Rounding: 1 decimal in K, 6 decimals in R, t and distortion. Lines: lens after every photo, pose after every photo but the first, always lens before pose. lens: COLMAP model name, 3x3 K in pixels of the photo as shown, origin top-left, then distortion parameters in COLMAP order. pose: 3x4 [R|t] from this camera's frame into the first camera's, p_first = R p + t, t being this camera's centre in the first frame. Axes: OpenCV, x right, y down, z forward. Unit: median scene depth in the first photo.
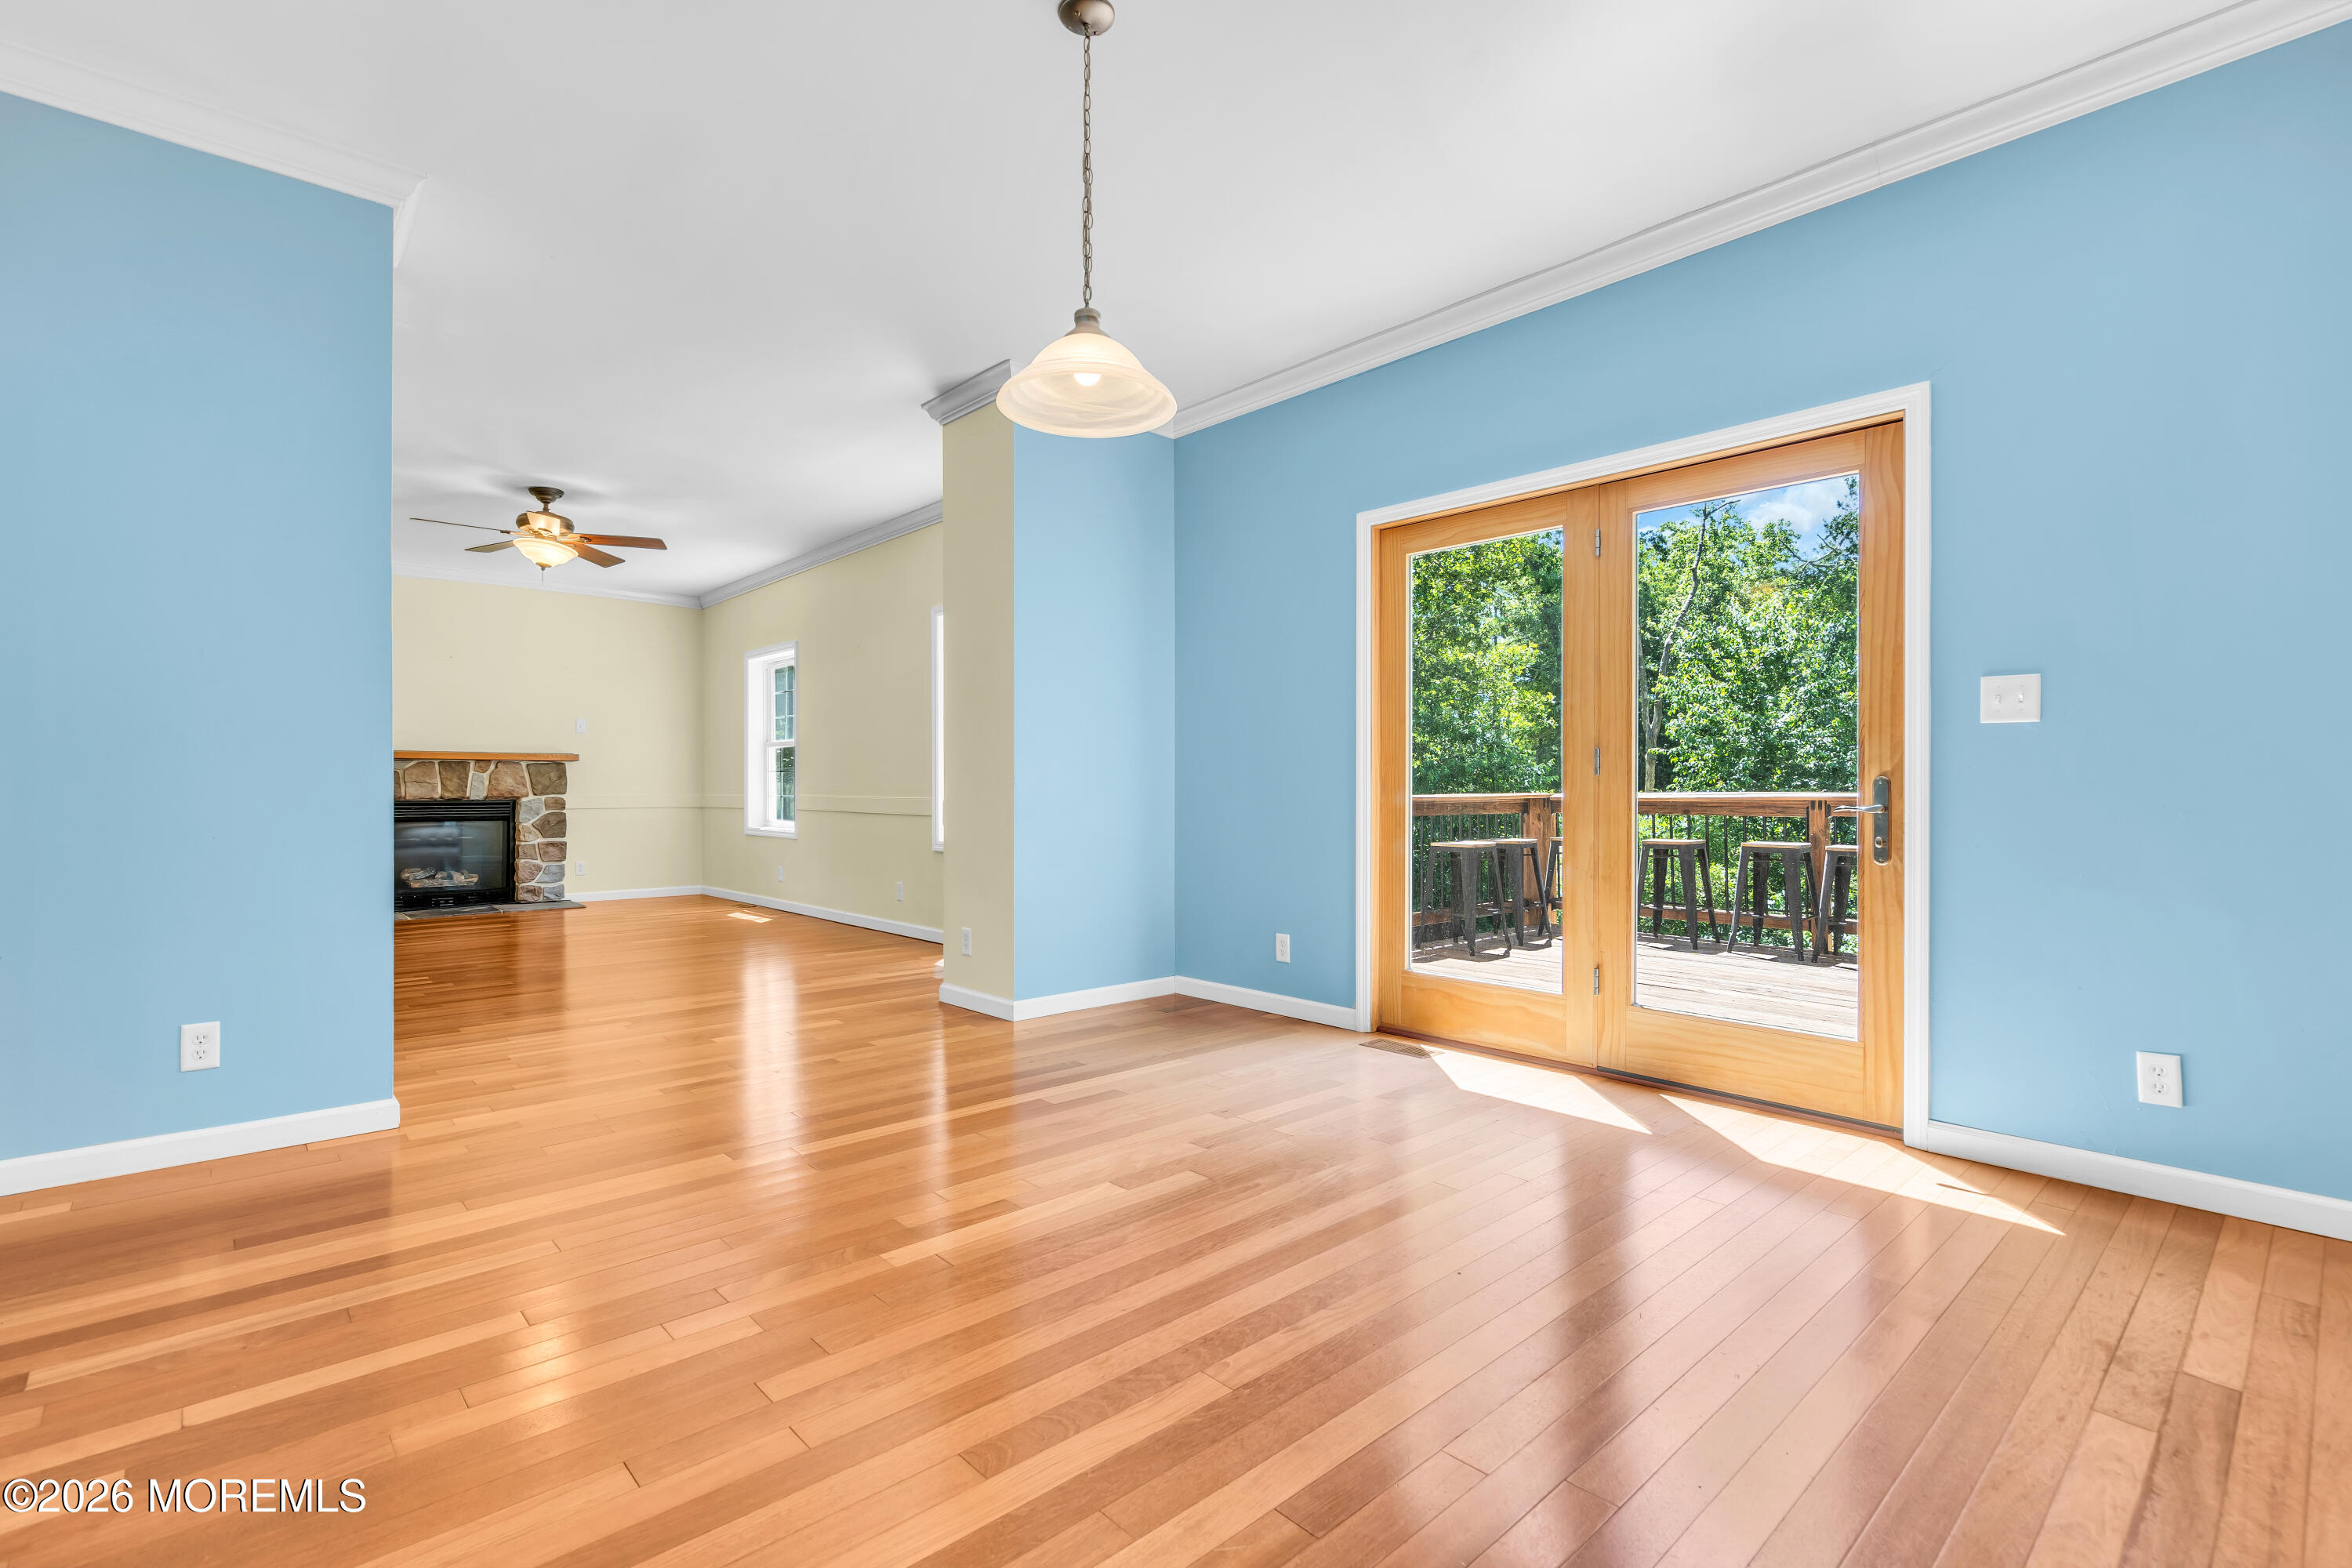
lens RADIAL K [[1073.2, 0, 1192.5], [0, 1073.2, 791.1], [0, 0, 1]] dist [-0.002713, 0.000405]
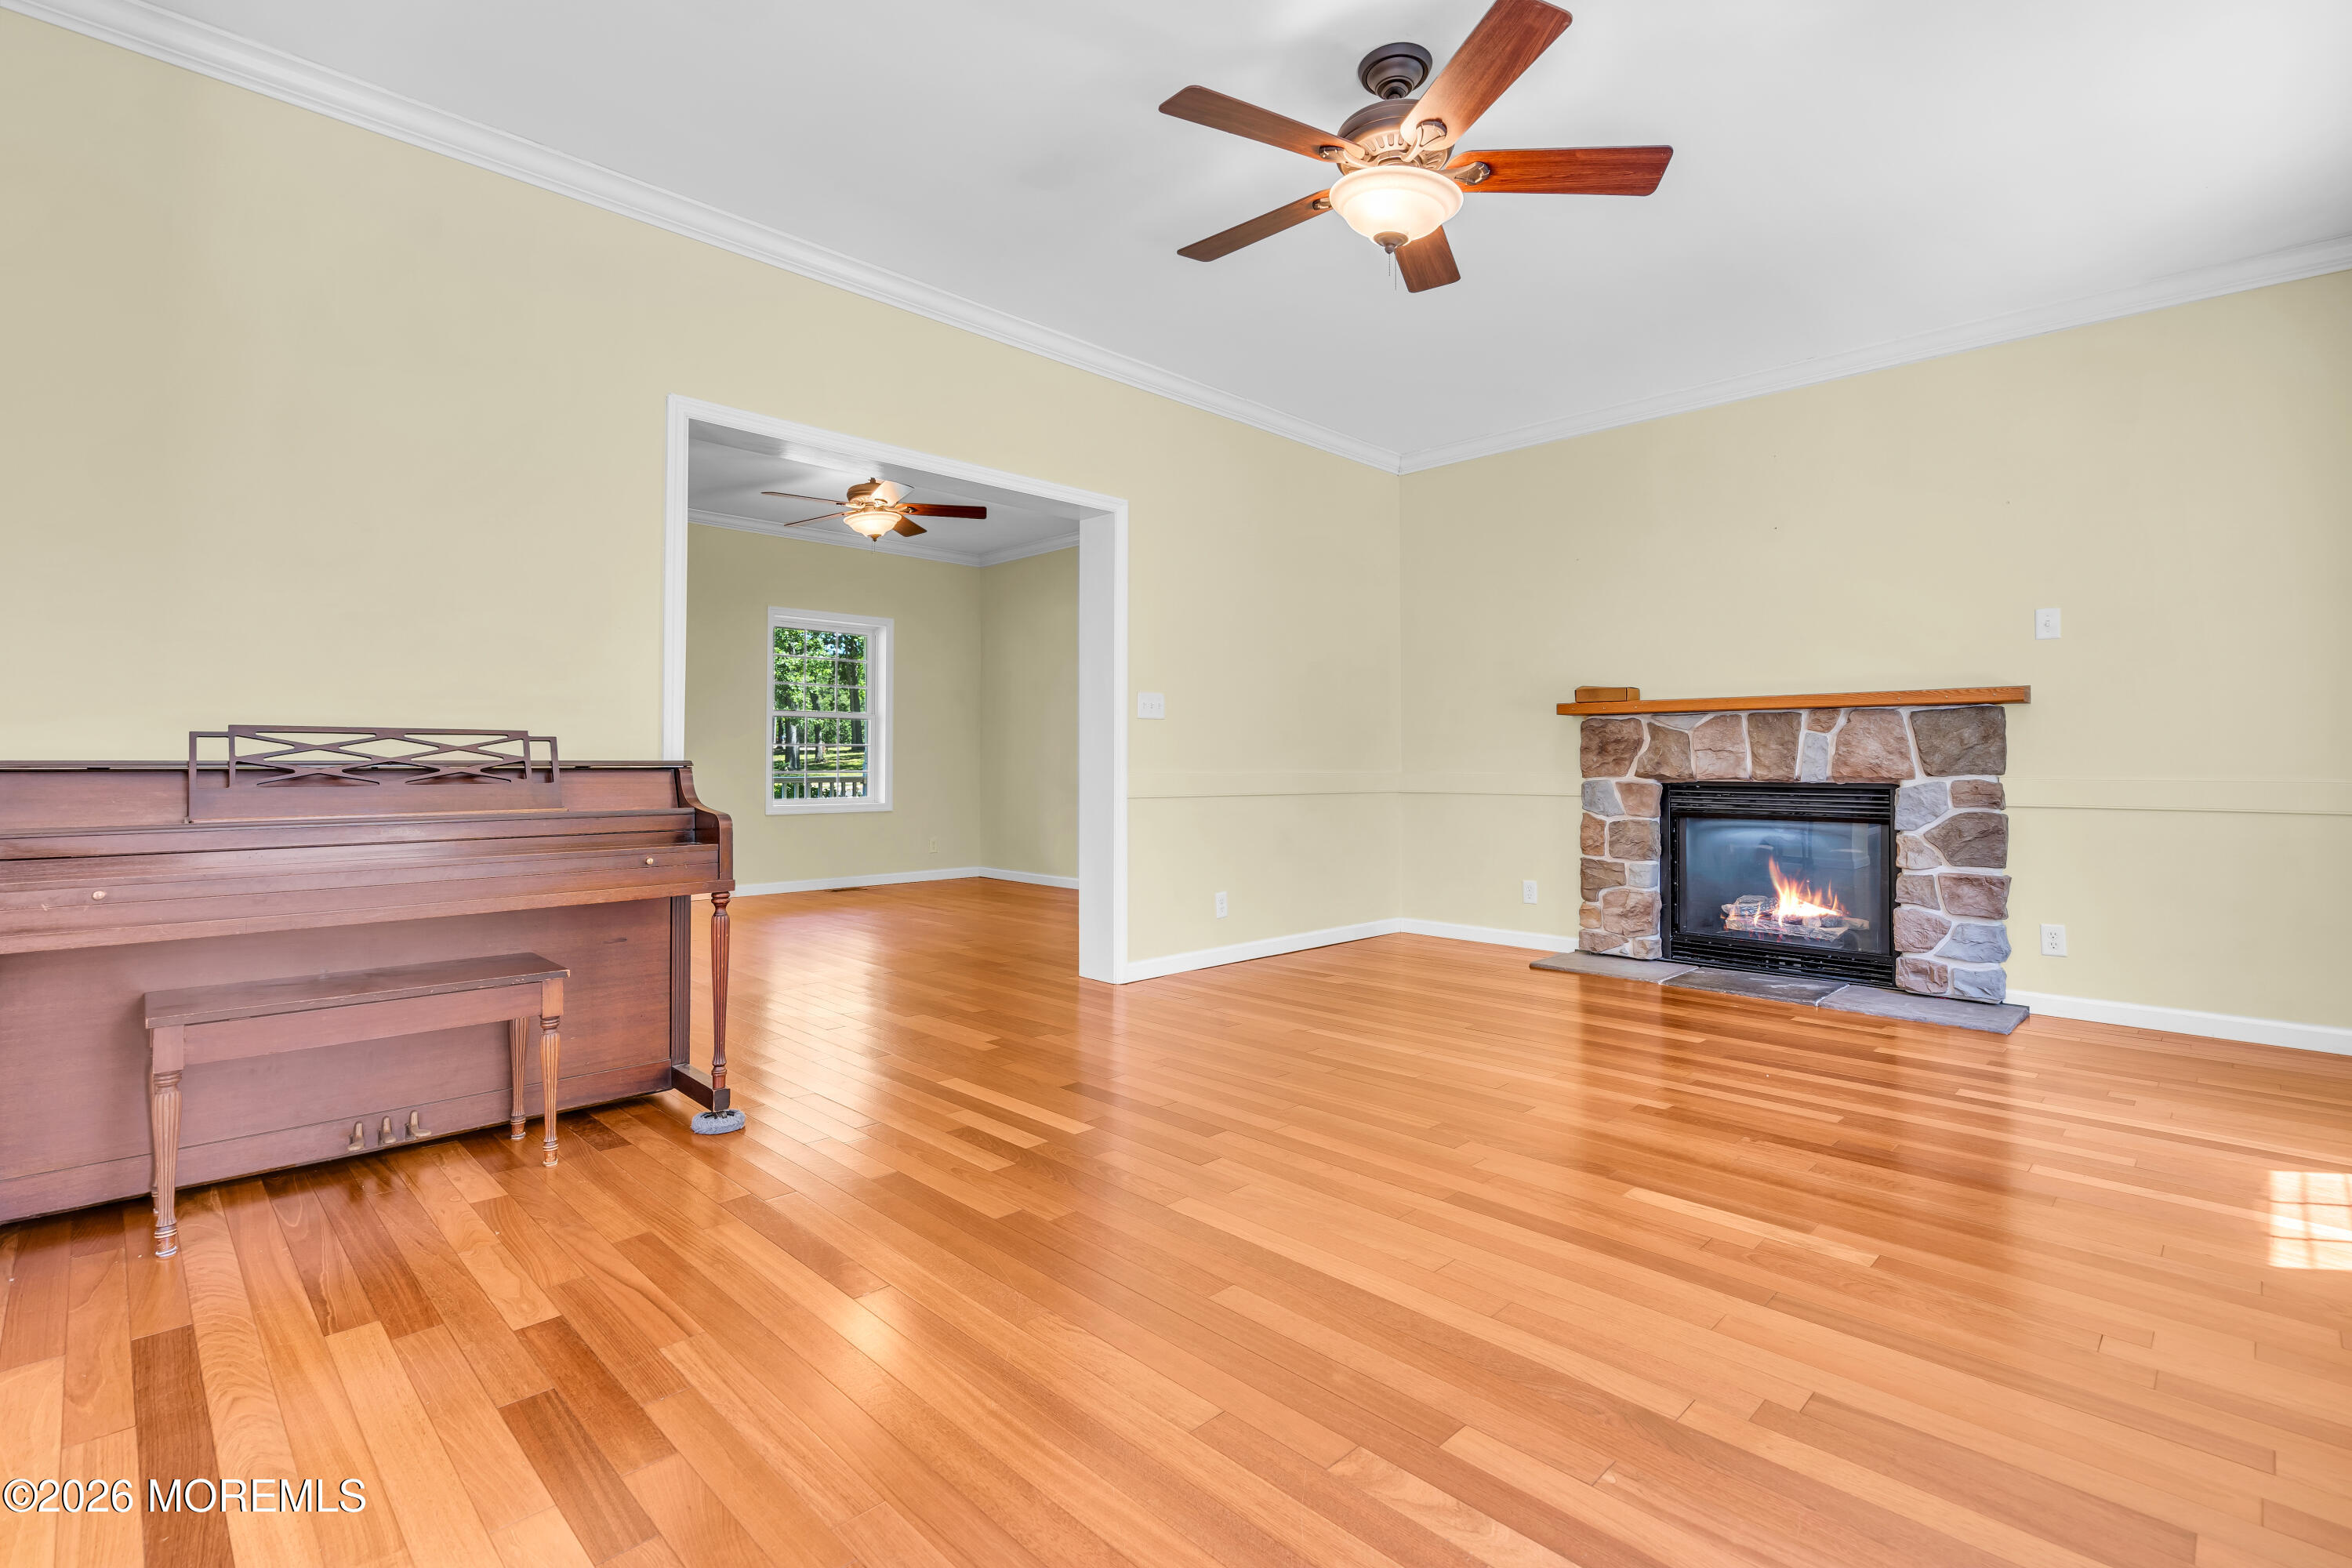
lens RADIAL K [[1073.2, 0, 1167.5], [0, 1073.2, 766.4], [0, 0, 1]] dist [-0.002713, 0.000405]
pose [[0.017297, 0.010588, -0.999794, -0.136163], [-0.001702, 0.999943, 0.010560, -0.004960], [0.999849, 0.001519, 0.017314, 0.650052]]
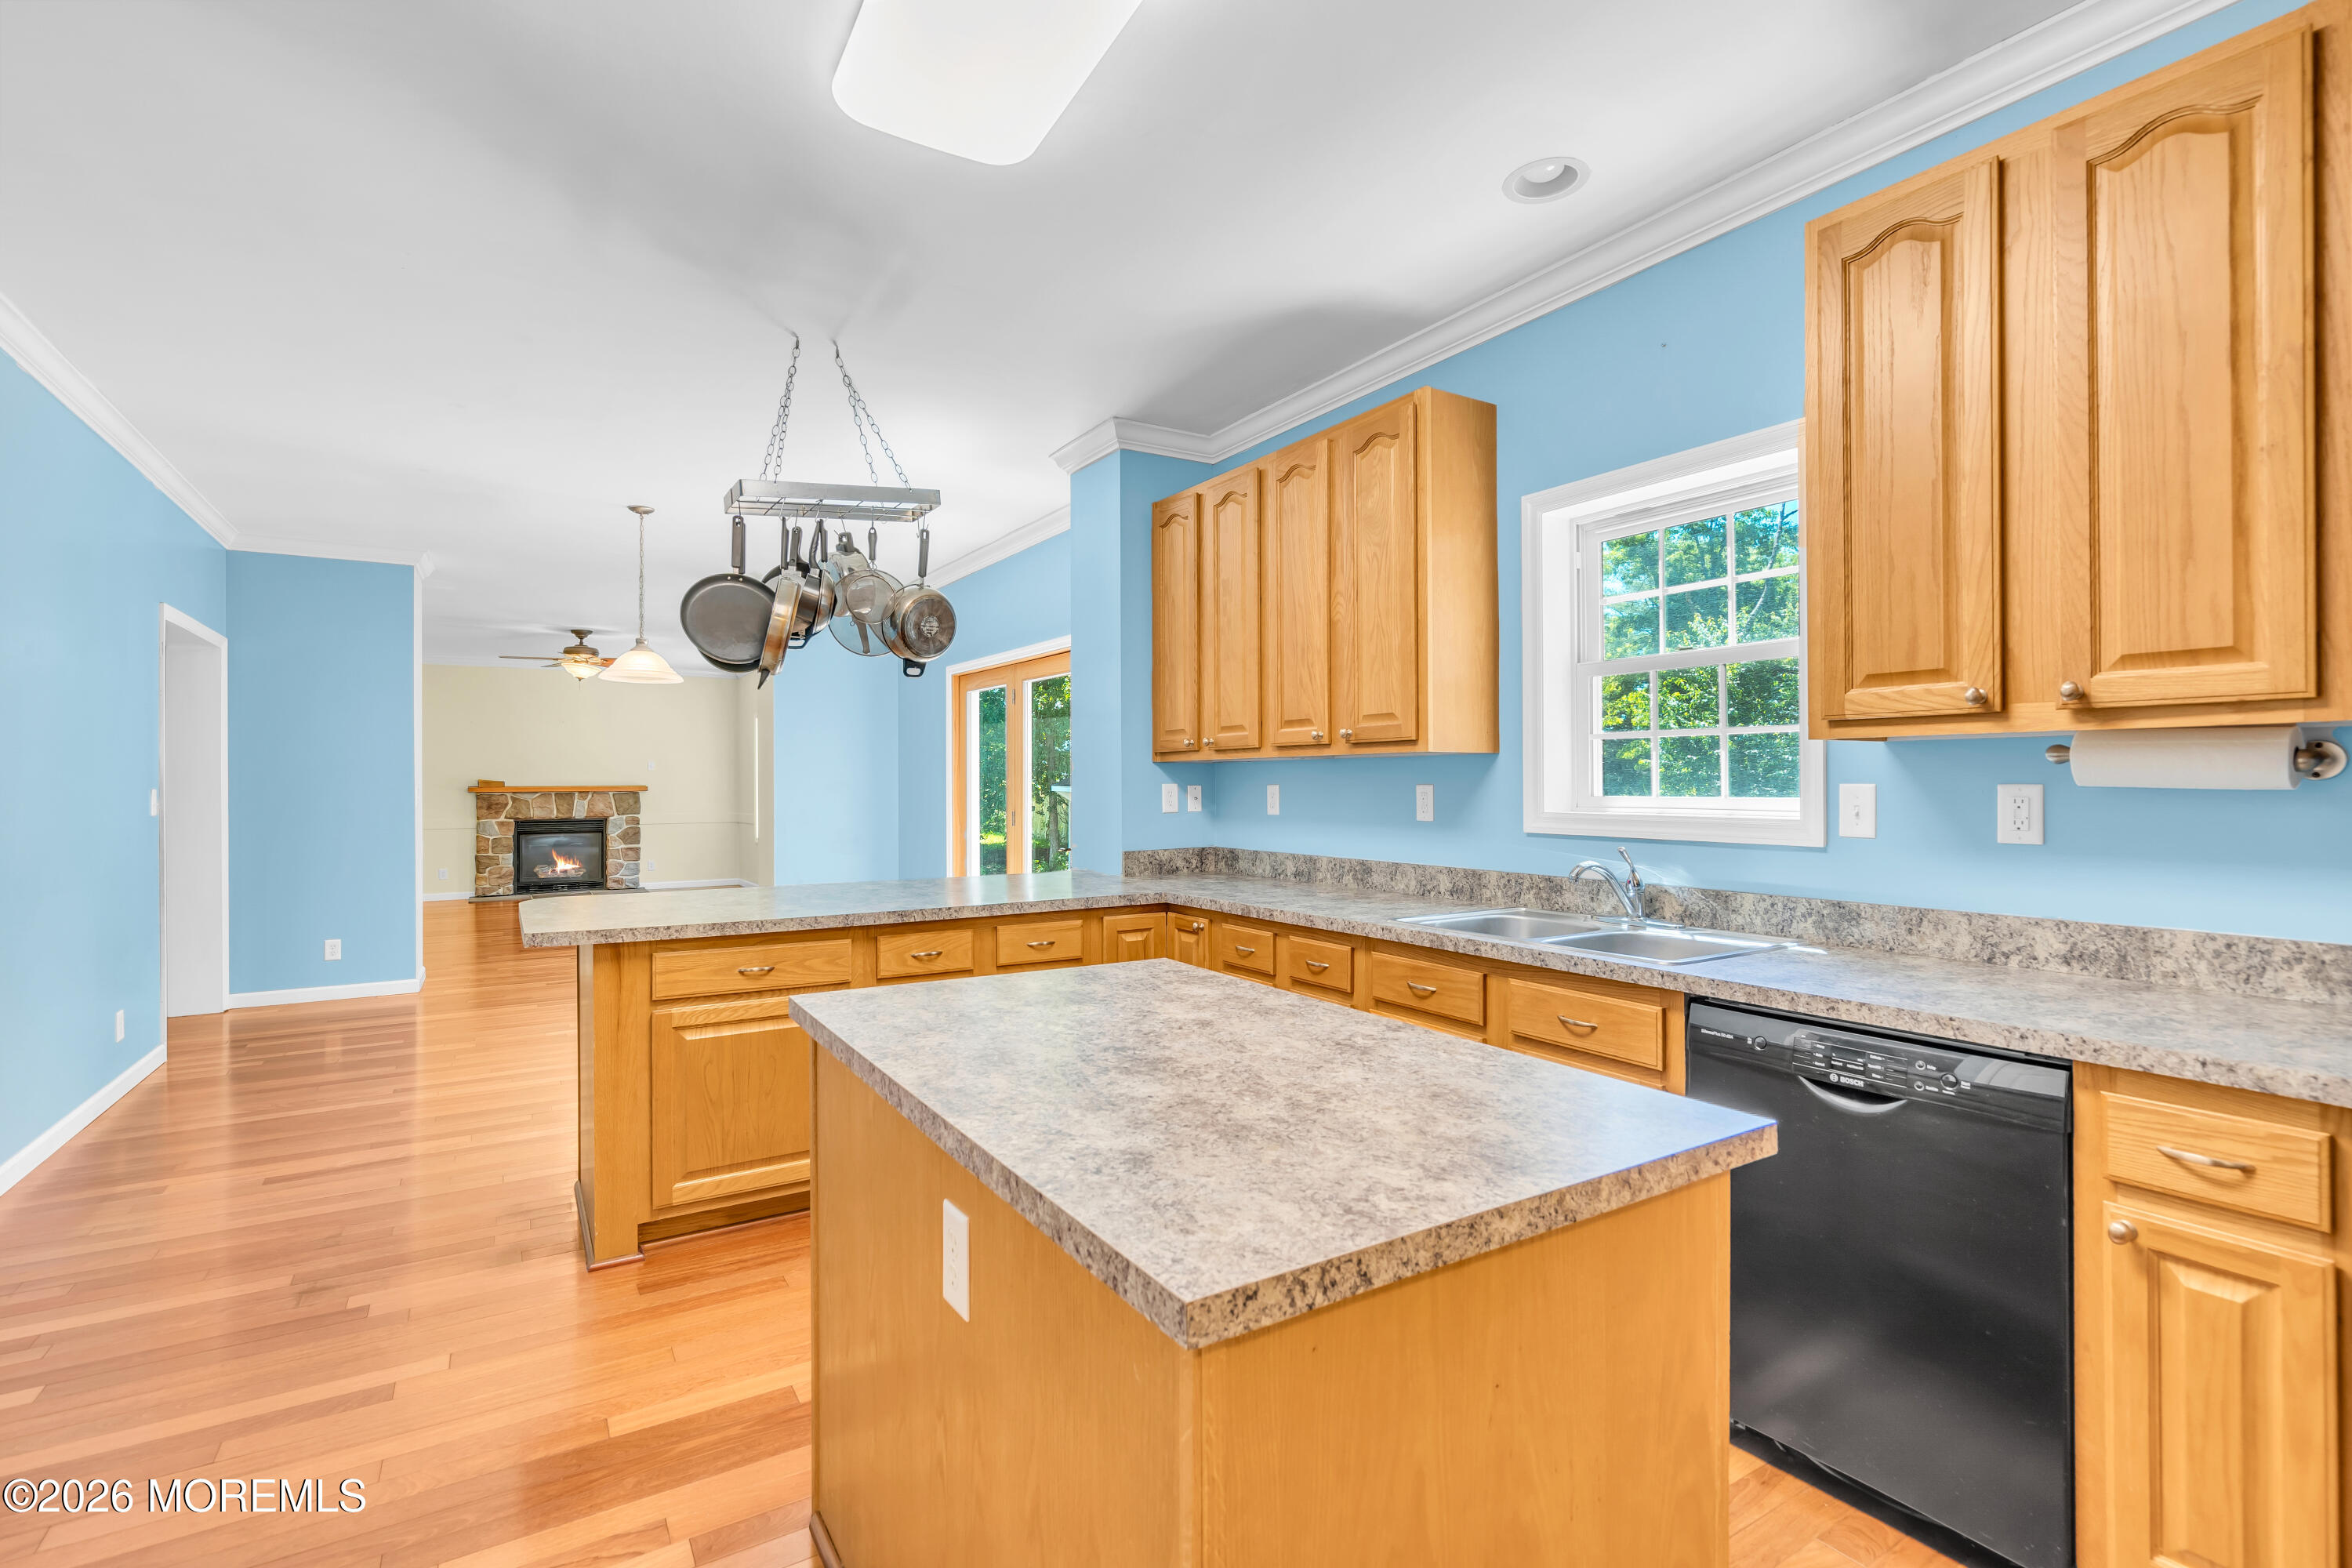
lens RADIAL K [[1073.0, 0, 1179.7], [0, 1073.0, 784.2], [0, 0, 1]] dist [-0.000481, 0.001065]
pose [[0.983144, -0.001821, -0.182822, 0.399309], [0.001251, 0.999994, -0.003236, -0.032458], [0.182827, 0.002952, 0.983141, -0.288443]]
